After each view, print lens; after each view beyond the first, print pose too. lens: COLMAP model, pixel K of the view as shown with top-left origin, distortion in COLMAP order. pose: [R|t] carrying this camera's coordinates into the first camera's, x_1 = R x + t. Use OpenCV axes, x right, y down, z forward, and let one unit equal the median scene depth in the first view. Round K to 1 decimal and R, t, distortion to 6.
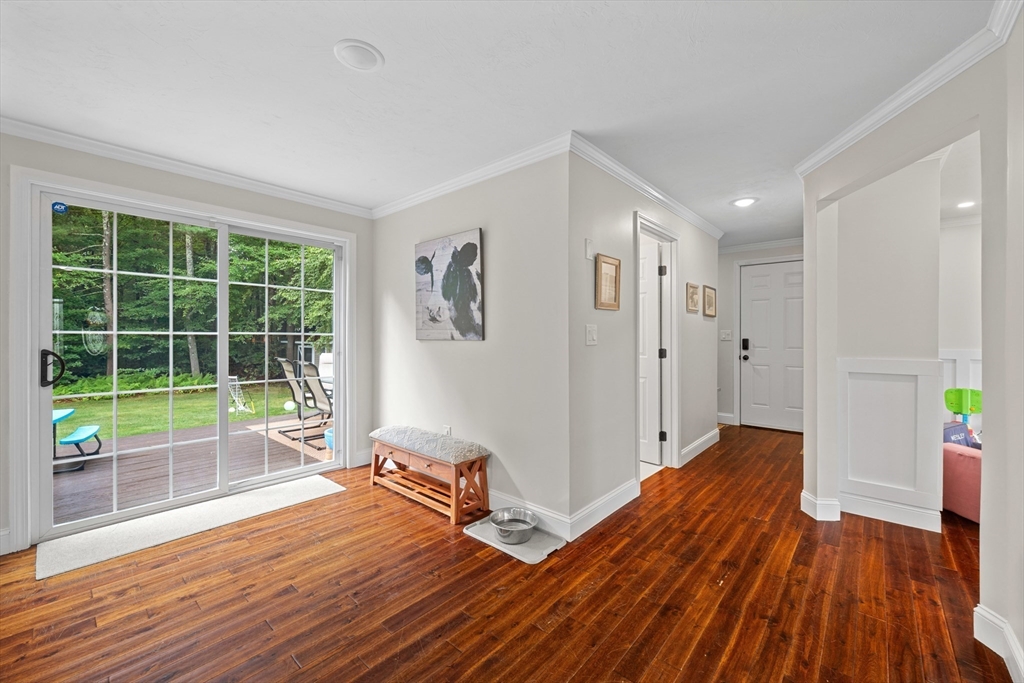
lens RADIAL K [[419.0, 0, 507.7], [0, 419.0, 339.3], [0, 0, 1]] dist [0.000261, 0.000925]
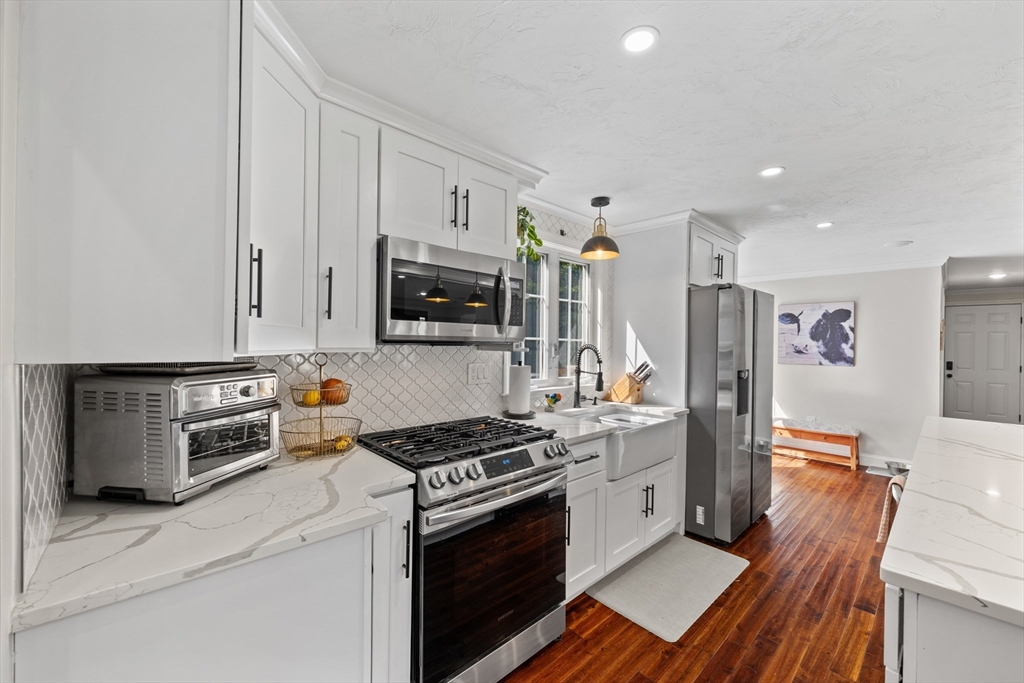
lens RADIAL K [[400.0, 0, 507.5], [0, 400.0, 346.2], [0, 0, 1]] dist [0.003778, 0.000121]
pose [[0.995014, 0.010822, -0.099144, -1.263635], [-0.010883, 0.999941, -0.000069, -0.062507], [0.099137, 0.001148, 0.995073, -0.747170]]
